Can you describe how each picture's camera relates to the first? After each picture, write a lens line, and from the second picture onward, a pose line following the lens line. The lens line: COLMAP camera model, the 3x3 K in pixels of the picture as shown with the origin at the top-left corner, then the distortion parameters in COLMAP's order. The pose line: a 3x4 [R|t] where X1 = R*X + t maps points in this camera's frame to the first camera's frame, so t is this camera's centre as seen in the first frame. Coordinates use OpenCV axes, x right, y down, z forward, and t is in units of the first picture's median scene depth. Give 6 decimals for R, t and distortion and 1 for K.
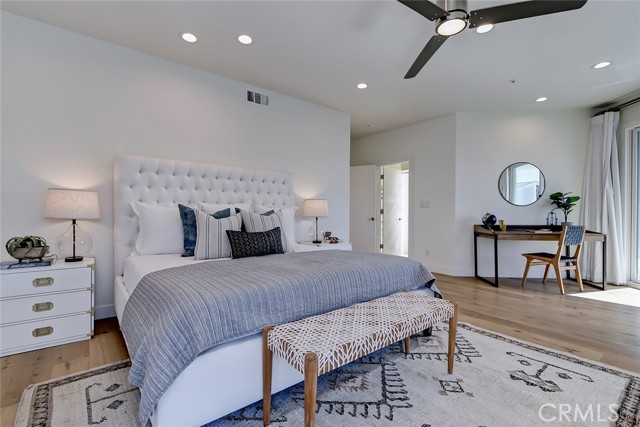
lens RADIAL K [[295.7, 0, 328.2], [0, 295.7, 213.0], [0, 0, 1]] dist [0.012635, -0.000495]
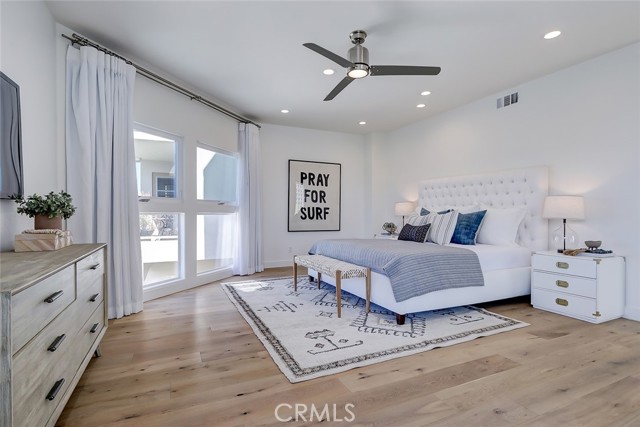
lens RADIAL K [[330.2, 0, 320.0], [0, 330.2, 213.5], [0, 0, 1]] dist [0.030809, -0.000017]
pose [[-0.247359, 0.000425, -0.968924, 1.905481], [-0.005951, 0.999980, 0.001958, 0.004392], [0.968906, 0.006250, -0.247352, 1.211499]]
